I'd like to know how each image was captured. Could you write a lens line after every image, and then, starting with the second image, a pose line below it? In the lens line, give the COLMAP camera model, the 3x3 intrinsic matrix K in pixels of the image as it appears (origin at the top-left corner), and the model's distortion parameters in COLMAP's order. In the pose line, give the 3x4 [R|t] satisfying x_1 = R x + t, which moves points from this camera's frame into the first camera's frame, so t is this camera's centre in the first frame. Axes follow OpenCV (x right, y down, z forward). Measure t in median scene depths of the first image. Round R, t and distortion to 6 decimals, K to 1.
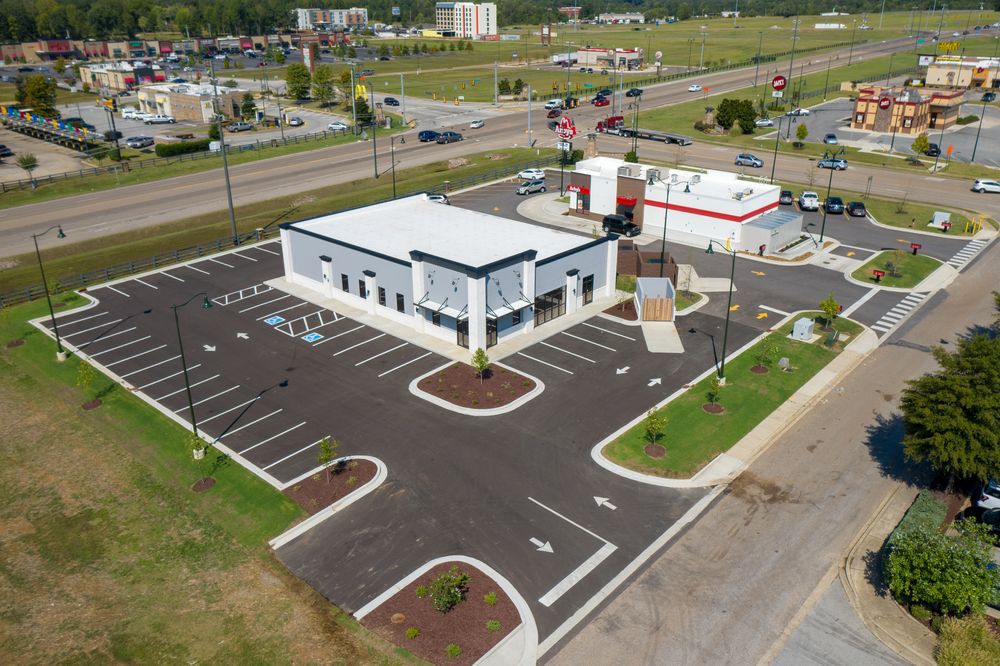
lens RADIAL K [[807.0, 0, 500.0], [0, 807.0, 333.0], [0, 0, 1]] dist [0.001386, 0.008088]
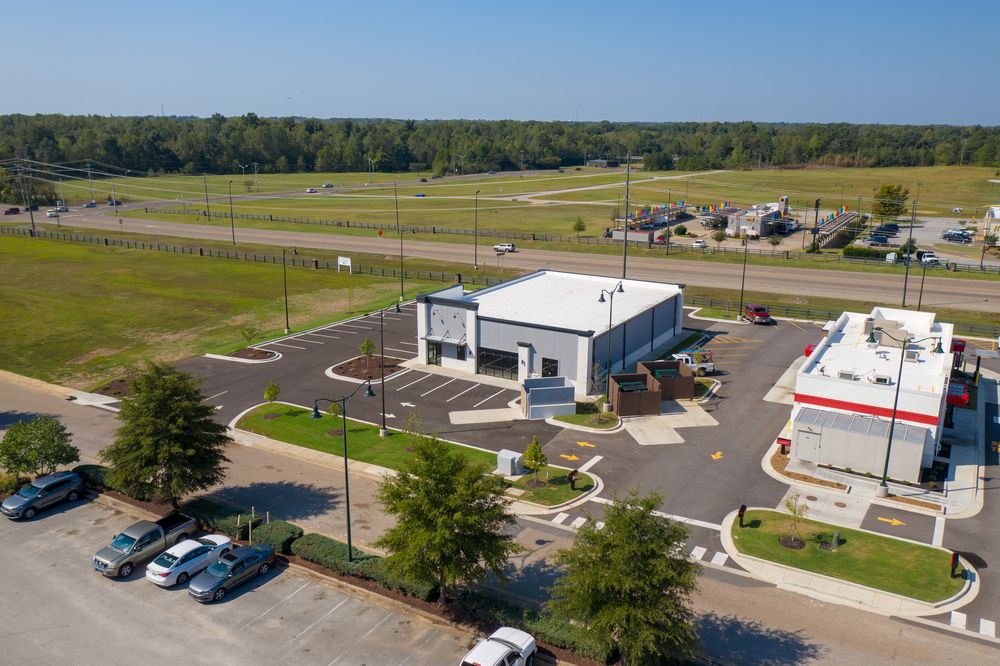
lens RADIAL K [[795.5, 0, 500.0], [0, 795.5, 333.0], [0, 0, 1]] dist [-0.004721, -0.003634]
pose [[0.187848, 0.251751, -0.949386, 1.090519], [-0.386273, 0.907642, 0.164253, -0.252175], [0.903054, 0.335867, 0.267743, 0.694007]]
